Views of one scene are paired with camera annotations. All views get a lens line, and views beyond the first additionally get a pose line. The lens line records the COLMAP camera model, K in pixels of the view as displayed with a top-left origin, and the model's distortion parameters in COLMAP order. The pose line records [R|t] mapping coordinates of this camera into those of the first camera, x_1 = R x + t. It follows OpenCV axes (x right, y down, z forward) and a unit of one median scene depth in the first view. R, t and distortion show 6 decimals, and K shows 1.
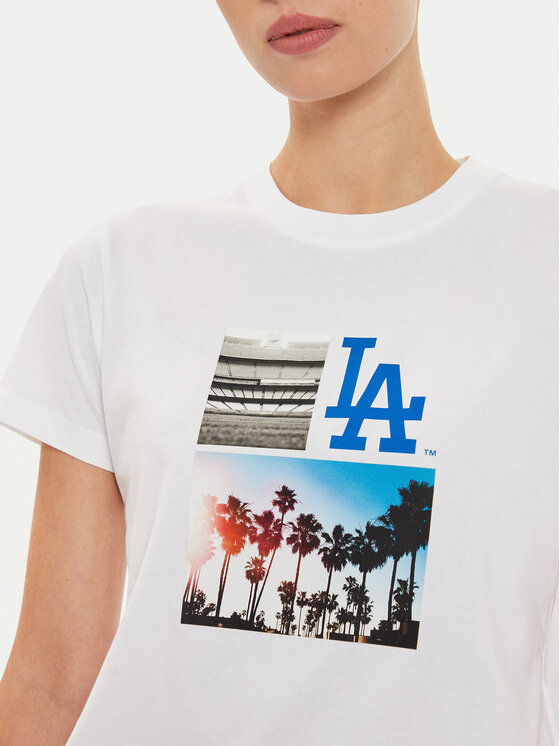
lens RADIAL K [[1403.4, 0, 280.0], [0, 1403.4, 373.0], [0, 0, 1]] dist [-0.015504, -0.117670]
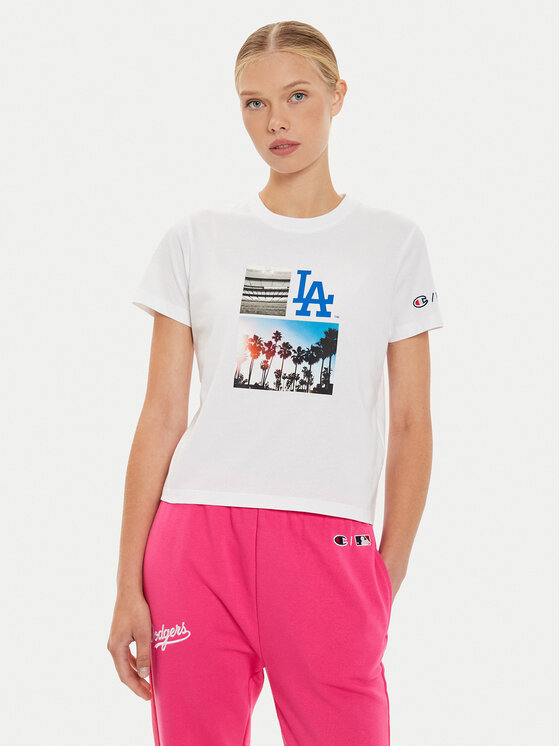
lens RADIAL K [[1063.8, 0, 280.0], [0, 1063.8, 373.0], [0, 0, 1]] dist [-0.285167, 0.010411]
pose [[0.981154, -0.005004, 0.193163, -0.347732], [-0.011432, 0.996410, 0.083881, -0.001372], [-0.192890, -0.084508, 0.977575, -0.813571]]
